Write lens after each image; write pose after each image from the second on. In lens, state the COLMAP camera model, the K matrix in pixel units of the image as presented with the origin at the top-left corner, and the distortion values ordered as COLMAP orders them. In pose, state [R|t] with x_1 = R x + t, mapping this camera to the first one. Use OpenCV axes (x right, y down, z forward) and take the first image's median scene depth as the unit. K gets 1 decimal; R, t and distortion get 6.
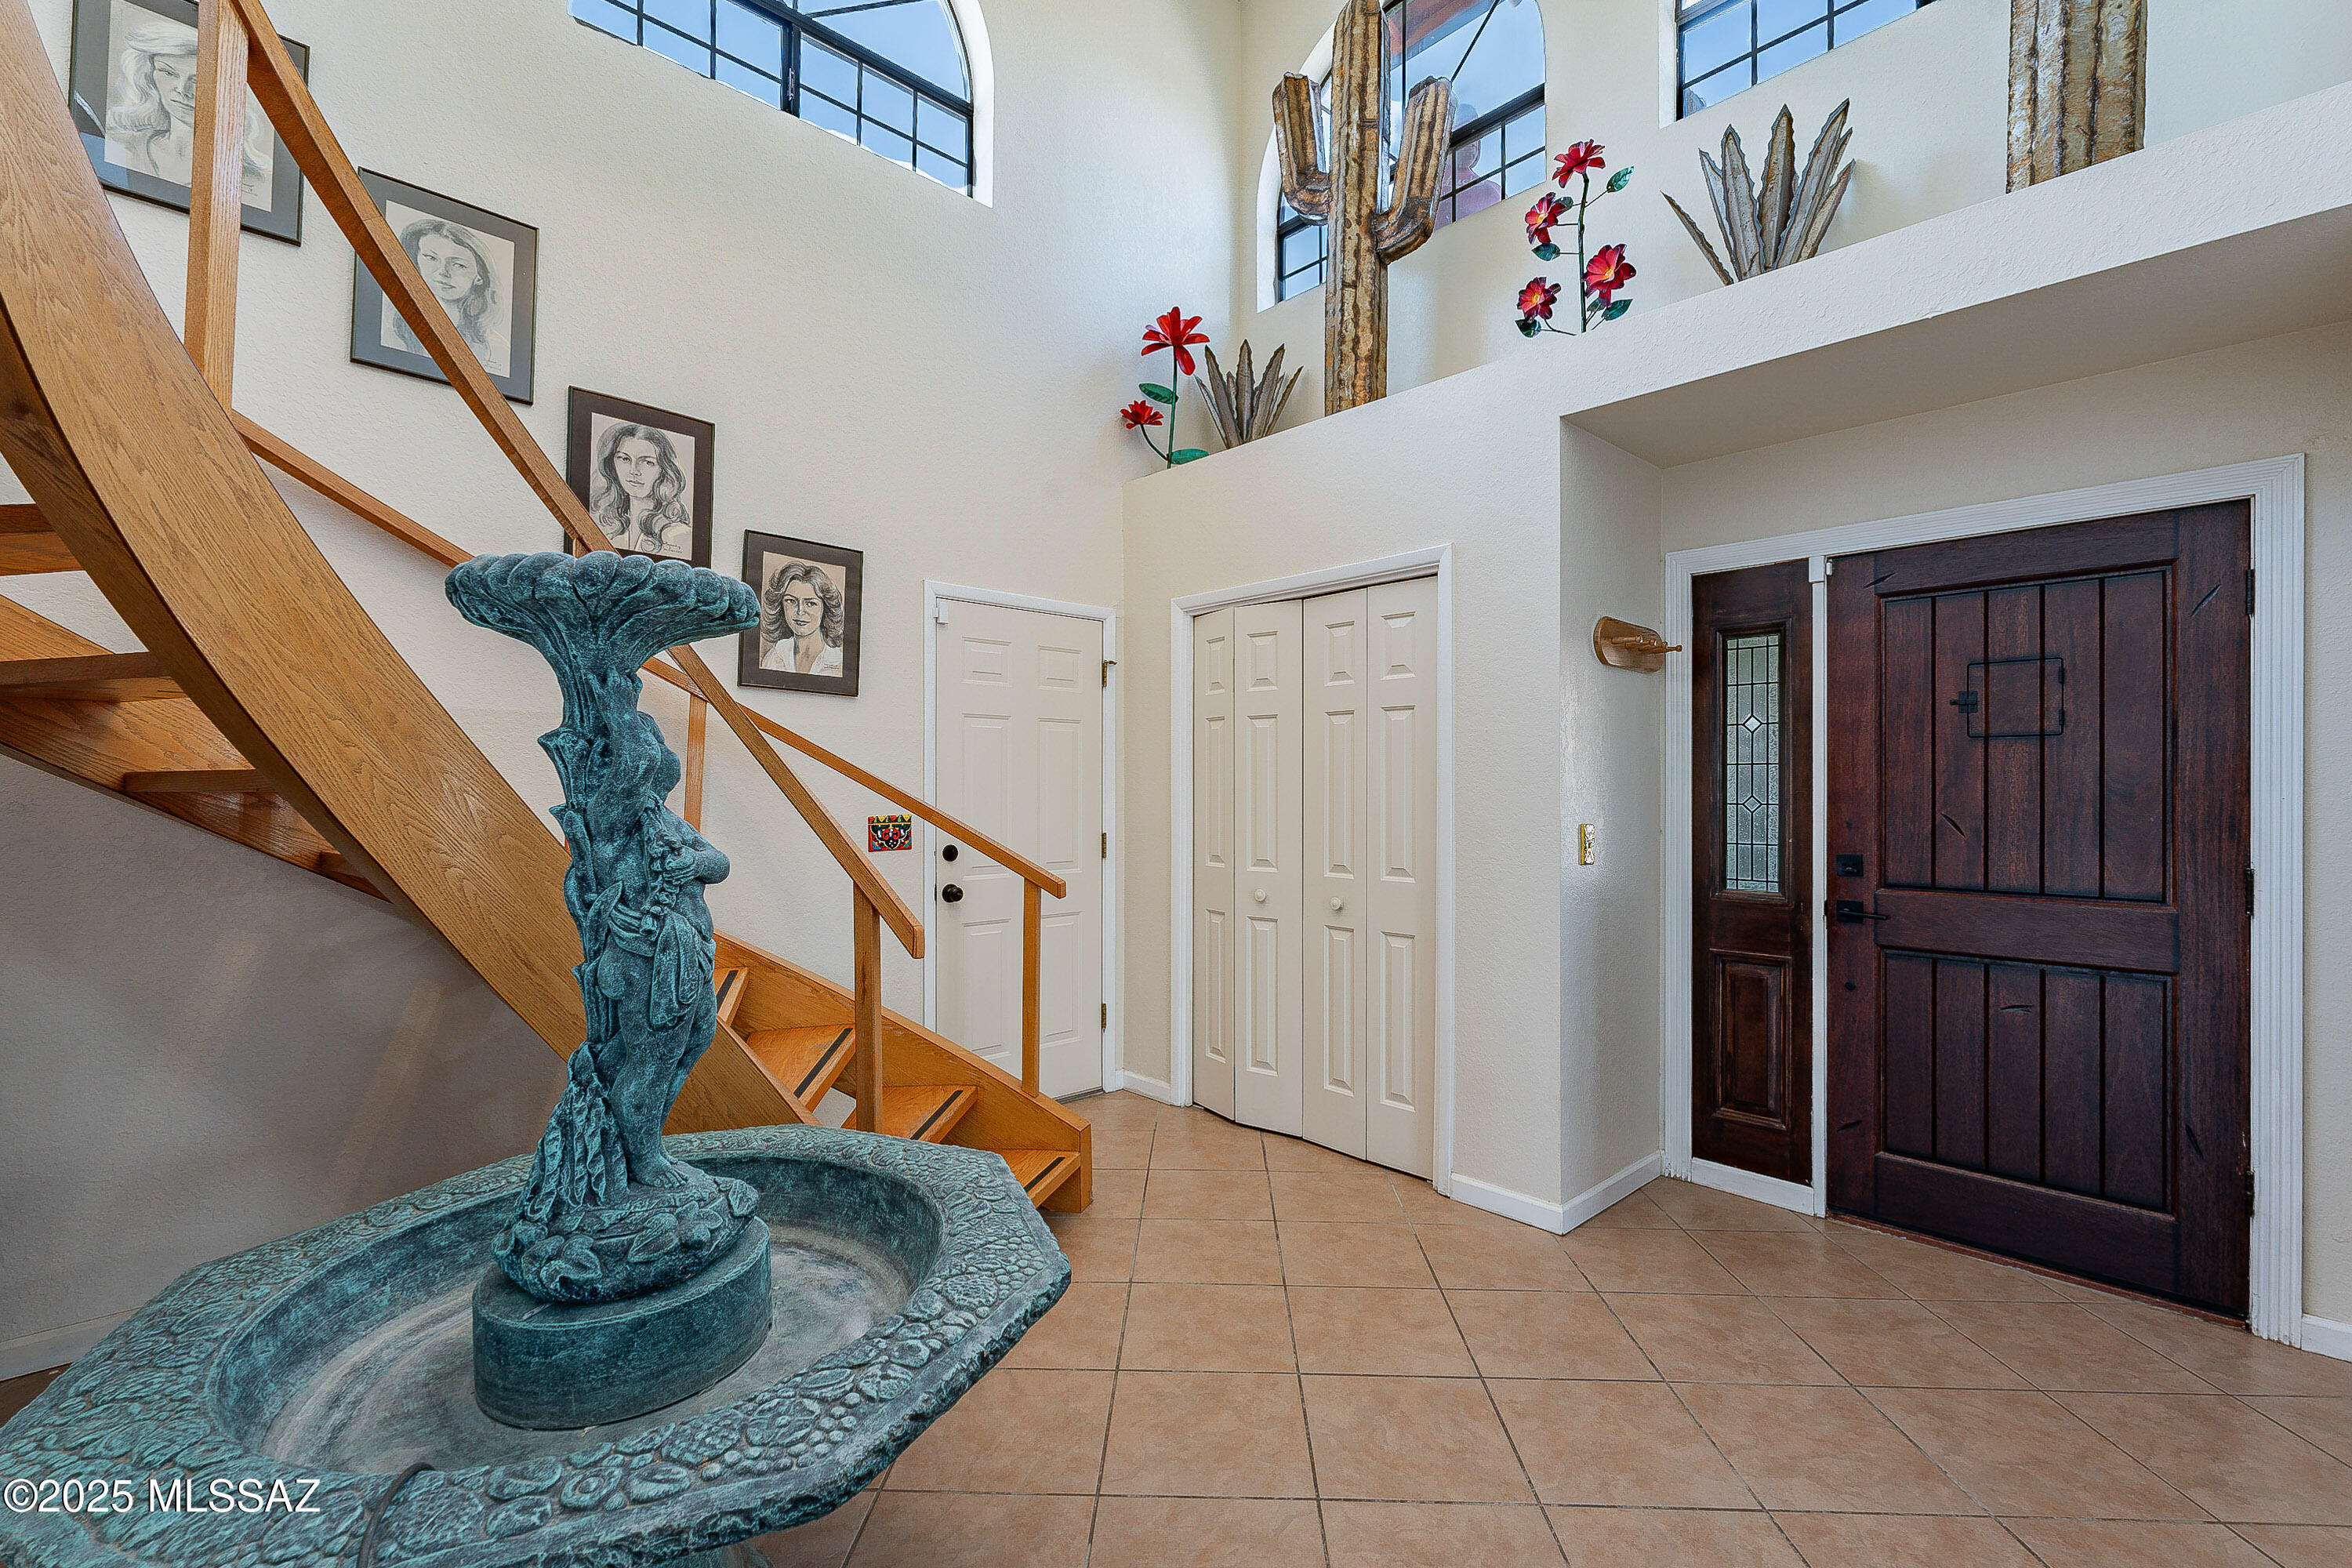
lens RADIAL K [[1032.3, 0, 1177.5], [0, 1032.3, 787.7], [0, 0, 1]] dist [-0.001243, -0.000193]
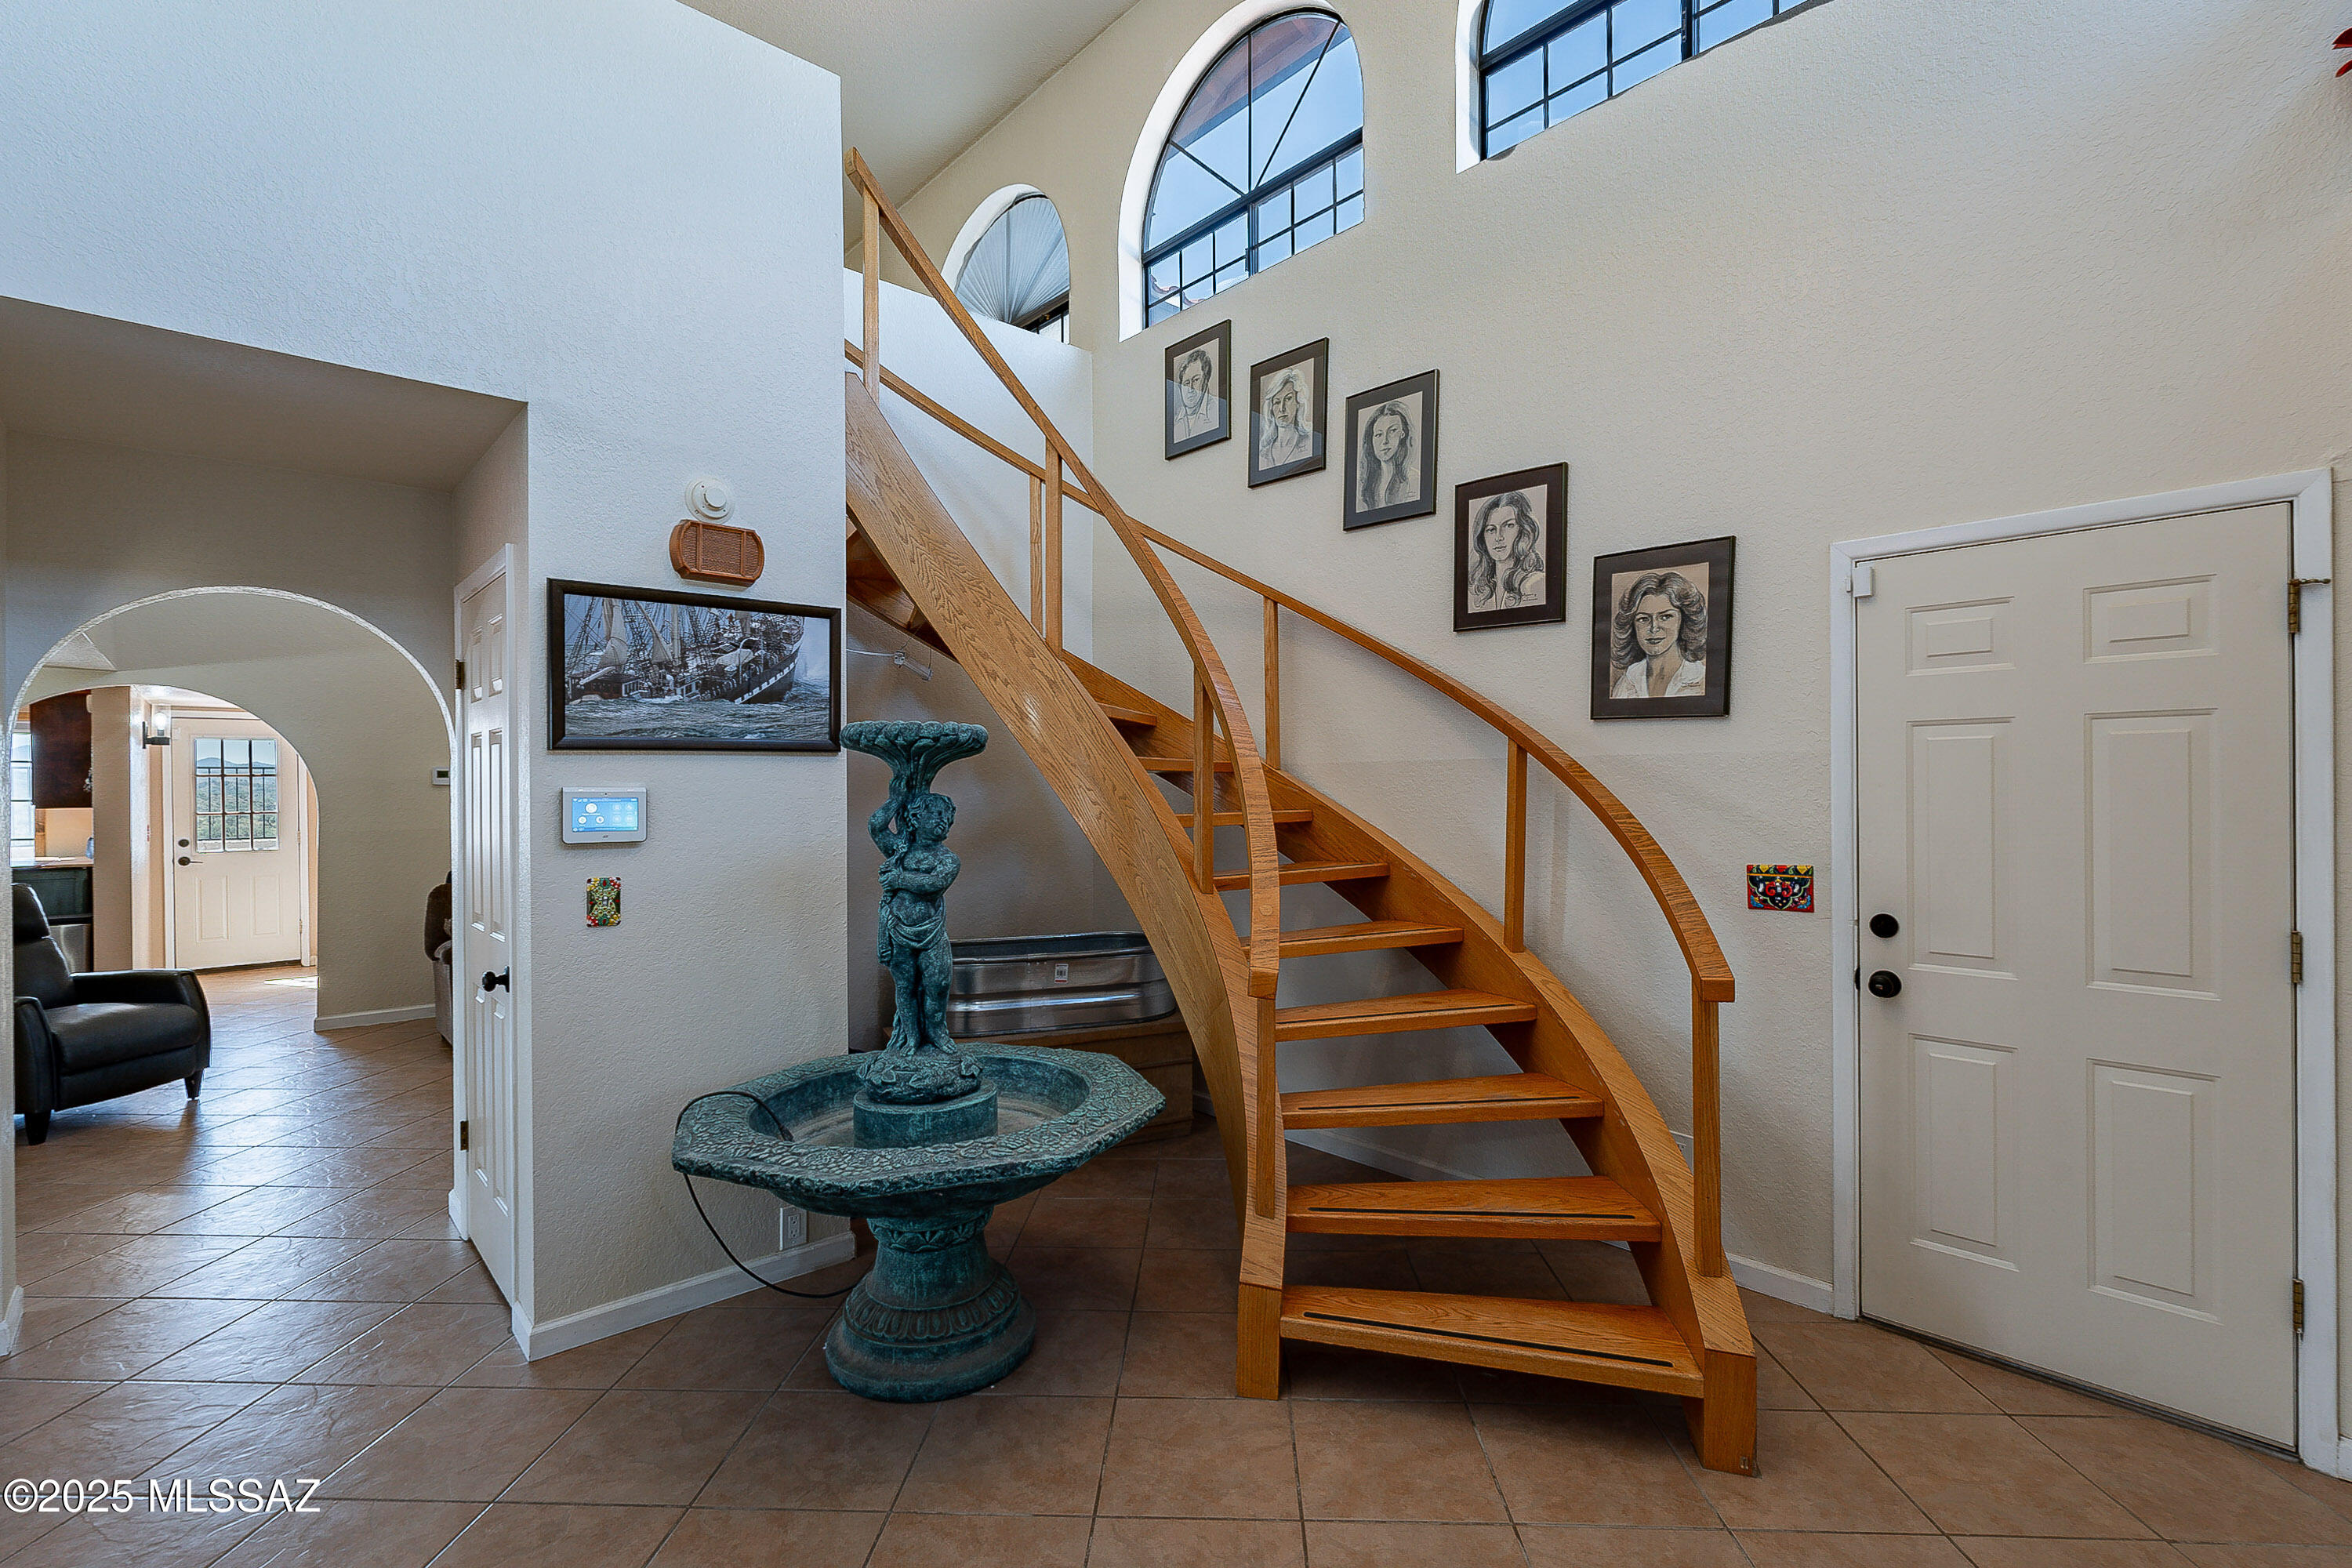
lens RADIAL K [[1032.3, 0, 1132.2], [0, 1032.3, 774.5], [0, 0, 1]] dist [-0.001243, -0.000193]
pose [[-0.014190, -0.016881, -0.999757, 0.536759], [0.007622, 0.999827, -0.016990, -0.033392], [0.999870, -0.007861, -0.014059, 0.568450]]
